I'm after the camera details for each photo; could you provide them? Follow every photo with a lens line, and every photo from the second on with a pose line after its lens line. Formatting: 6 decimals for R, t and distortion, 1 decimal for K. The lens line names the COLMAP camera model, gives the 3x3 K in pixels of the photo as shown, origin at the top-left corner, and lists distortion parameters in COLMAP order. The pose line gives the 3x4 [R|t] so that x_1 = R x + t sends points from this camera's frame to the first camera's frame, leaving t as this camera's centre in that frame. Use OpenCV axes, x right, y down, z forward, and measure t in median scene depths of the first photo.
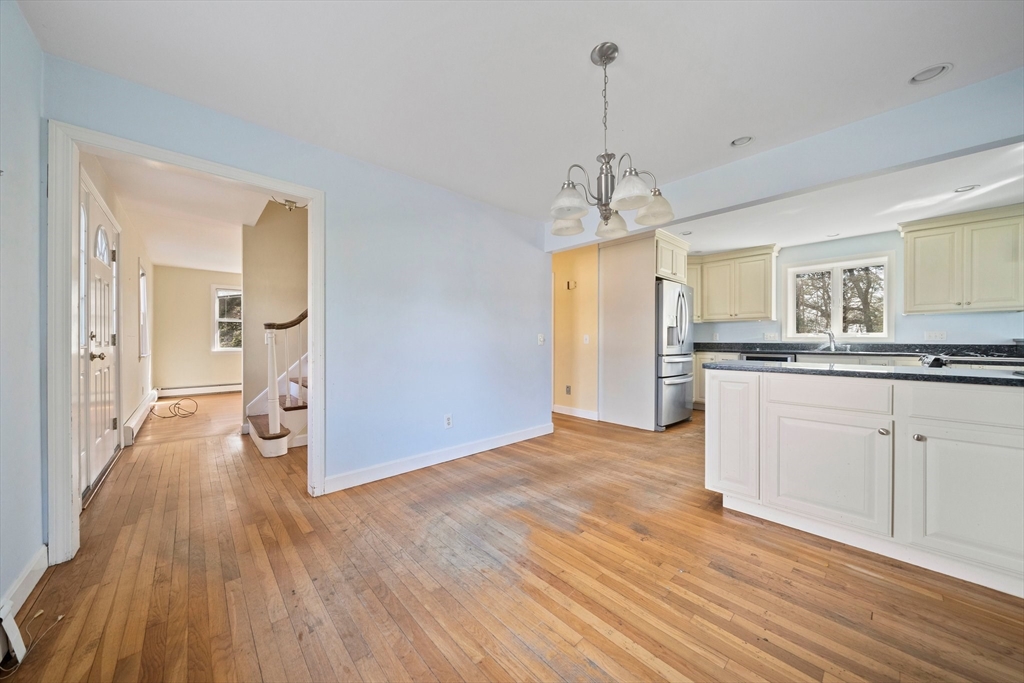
lens RADIAL K [[351.7, 0, 515.9], [0, 351.7, 343.2], [0, 0, 1]] dist [-0.002031, -0.000064]
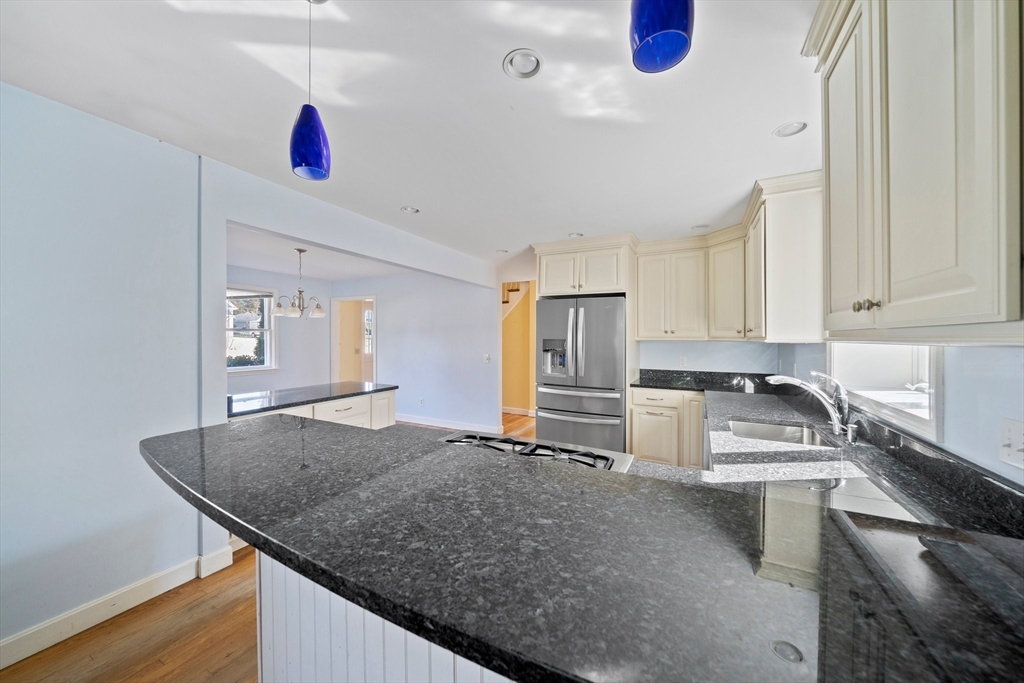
lens RADIAL K [[351.7, 0, 515.9], [0, 351.7, 343.2], [0, 0, 1]] dist [-0.002031, -0.000064]
pose [[0.341000, 0.017339, -0.939903, 1.421798], [-0.012961, 0.999822, 0.013742, -0.091640], [0.939974, 0.007497, 0.341164, 0.716854]]
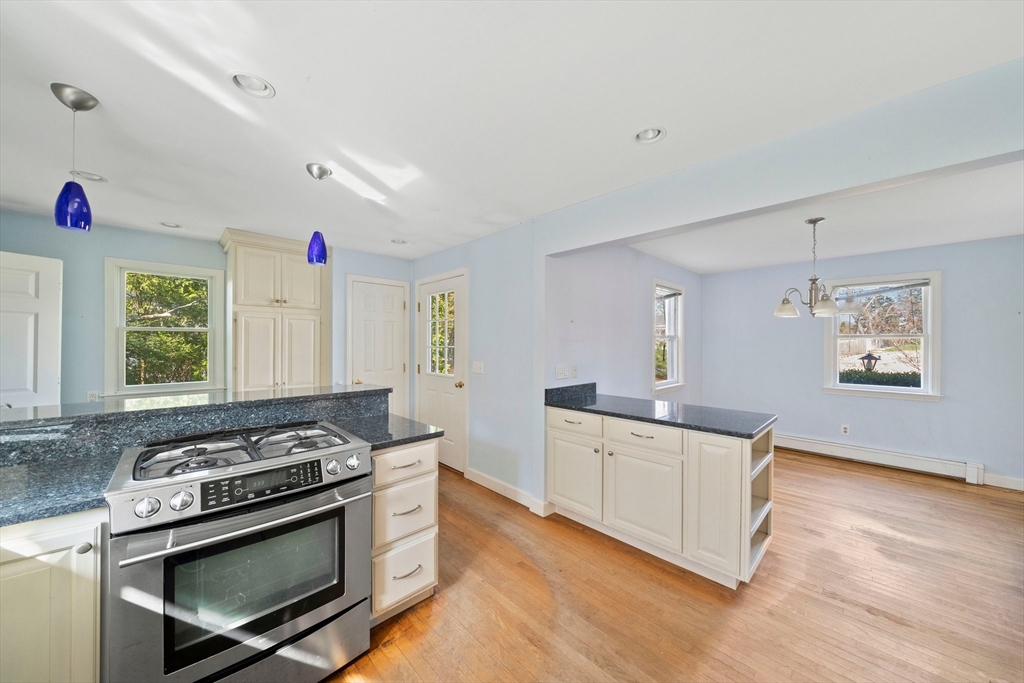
lens RADIAL K [[358.6, 0, 516.0], [0, 358.6, 343.6], [0, 0, 1]] dist [-0.003731, -0.000154]
pose [[-0.999771, -0.004820, -0.020838, 0.802660], [-0.005041, 0.999931, 0.010569, -0.095565], [0.020785, 0.010672, -0.999727, 1.241123]]
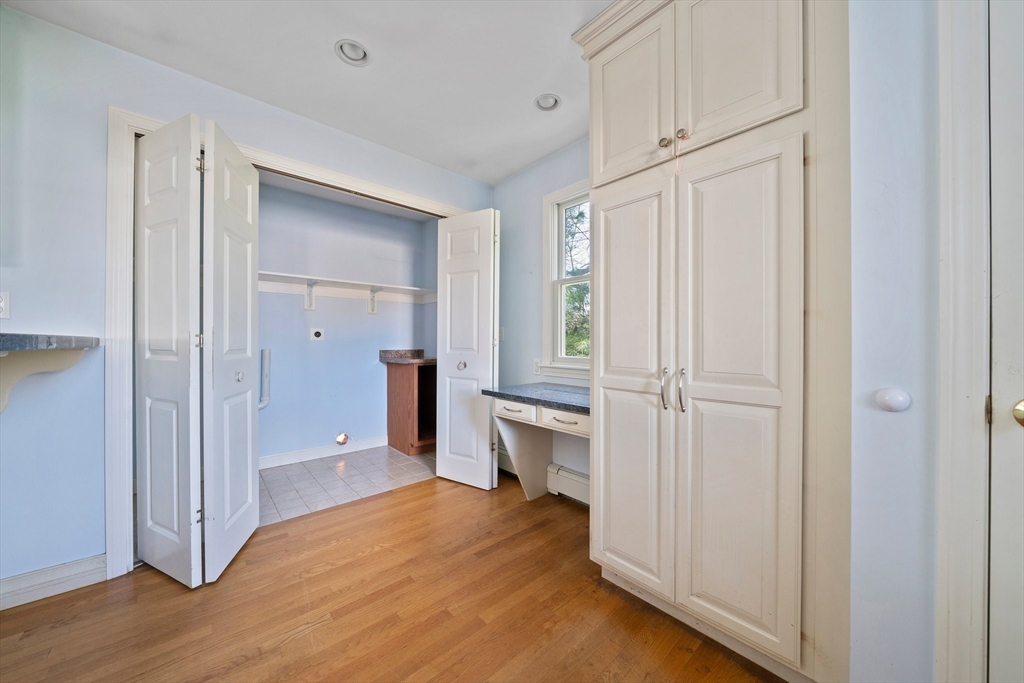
lens RADIAL K [[351.7, 0, 515.9], [0, 351.7, 343.2], [0, 0, 1]] dist [-0.002031, -0.000064]
pose [[0.013159, -0.003685, 0.999907, 1.074067], [0.006958, 0.999969, 0.003594, -0.004574], [-0.999889, 0.006910, 0.013184, 0.421709]]
